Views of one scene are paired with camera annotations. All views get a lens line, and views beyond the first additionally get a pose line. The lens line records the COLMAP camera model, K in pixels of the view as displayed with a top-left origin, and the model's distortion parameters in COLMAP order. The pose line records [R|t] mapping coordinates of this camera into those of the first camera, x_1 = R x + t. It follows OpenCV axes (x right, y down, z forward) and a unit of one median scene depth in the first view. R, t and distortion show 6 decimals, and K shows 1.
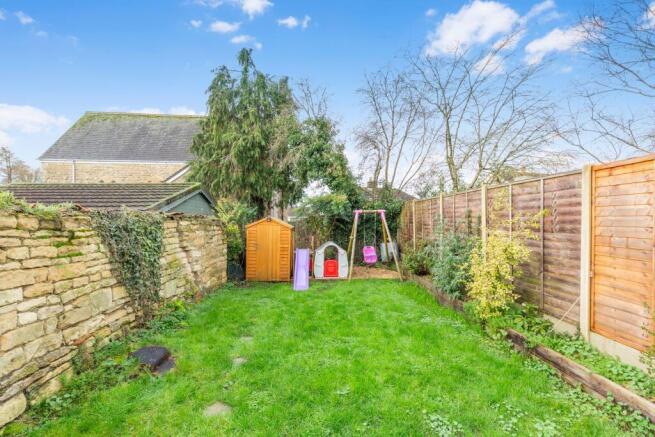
lens RADIAL K [[300.9, 0, 327.5], [0, 300.9, 218.5], [0, 0, 1]] dist [-0.000379, -0.000099]
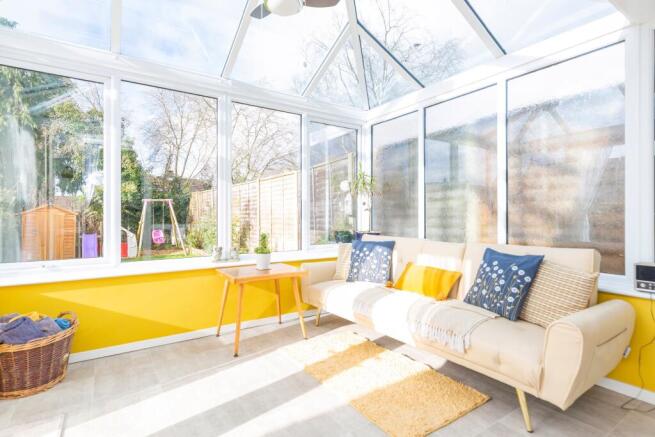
lens RADIAL K [[338.6, 0, 327.4], [0, 338.6, 211.1], [0, 0, 1]] dist [-0.000758, -0.000283]
pose [[0.842001, -0.001900, 0.539472, -0.017003], [0.002860, 0.999995, -0.000942, 0.019544], [-0.539468, 0.002336, 0.842003, -0.462287]]
